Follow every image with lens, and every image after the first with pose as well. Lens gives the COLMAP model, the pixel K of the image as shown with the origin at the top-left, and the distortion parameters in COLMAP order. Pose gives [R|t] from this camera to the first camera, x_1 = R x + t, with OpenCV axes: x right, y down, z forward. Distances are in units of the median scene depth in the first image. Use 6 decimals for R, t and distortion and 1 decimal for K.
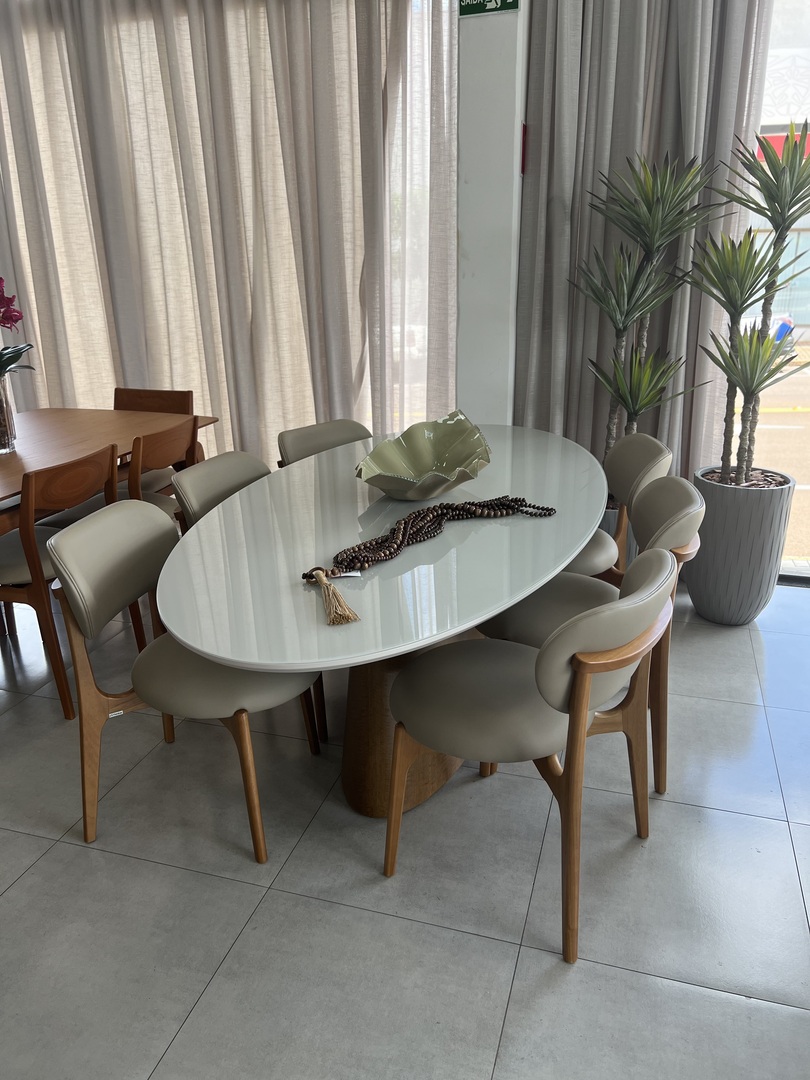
lens RADIAL K [[837.4, 0, 400.6], [0, 837.4, 558.5], [0, 0, 1]] dist [0.057820, -0.052234]
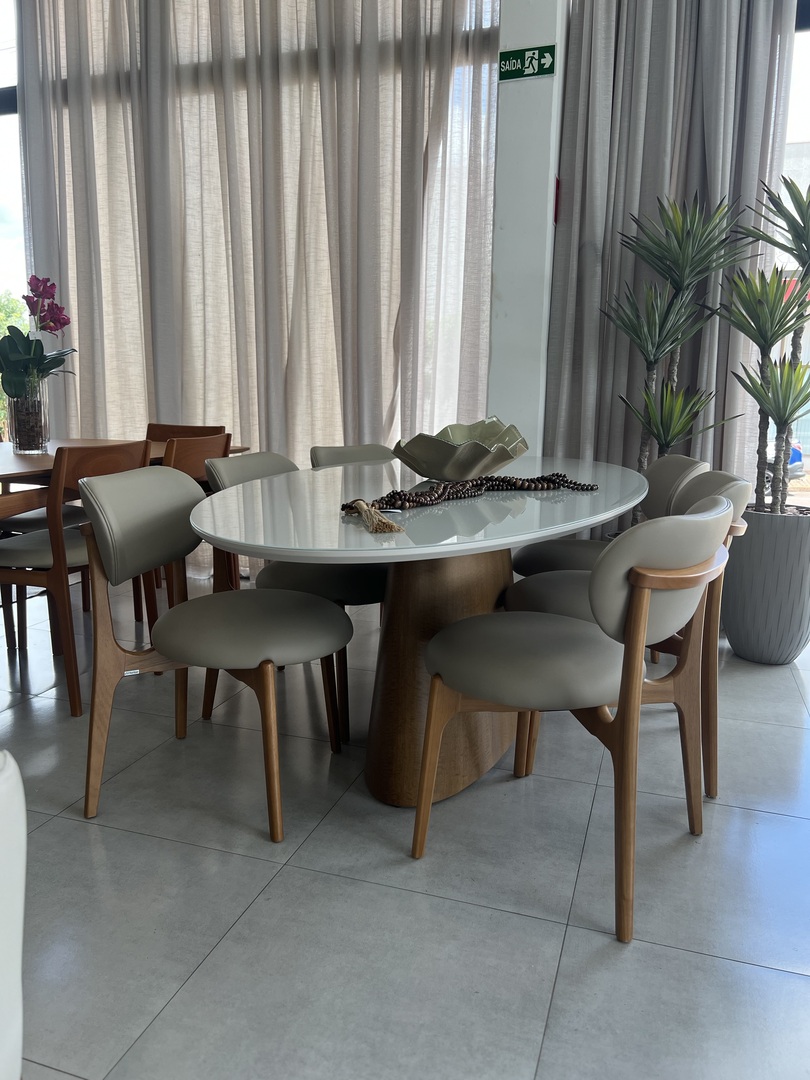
lens RADIAL K [[837.4, 0, 407.7], [0, 837.4, 537.3], [0, 0, 1]] dist [0.057820, -0.052234]
pose [[0.999367, 0.034665, -0.007949, -0.018760], [-0.035508, 0.985157, -0.167944, 0.123260], [0.002009, 0.168120, 0.985764, 0.032970]]
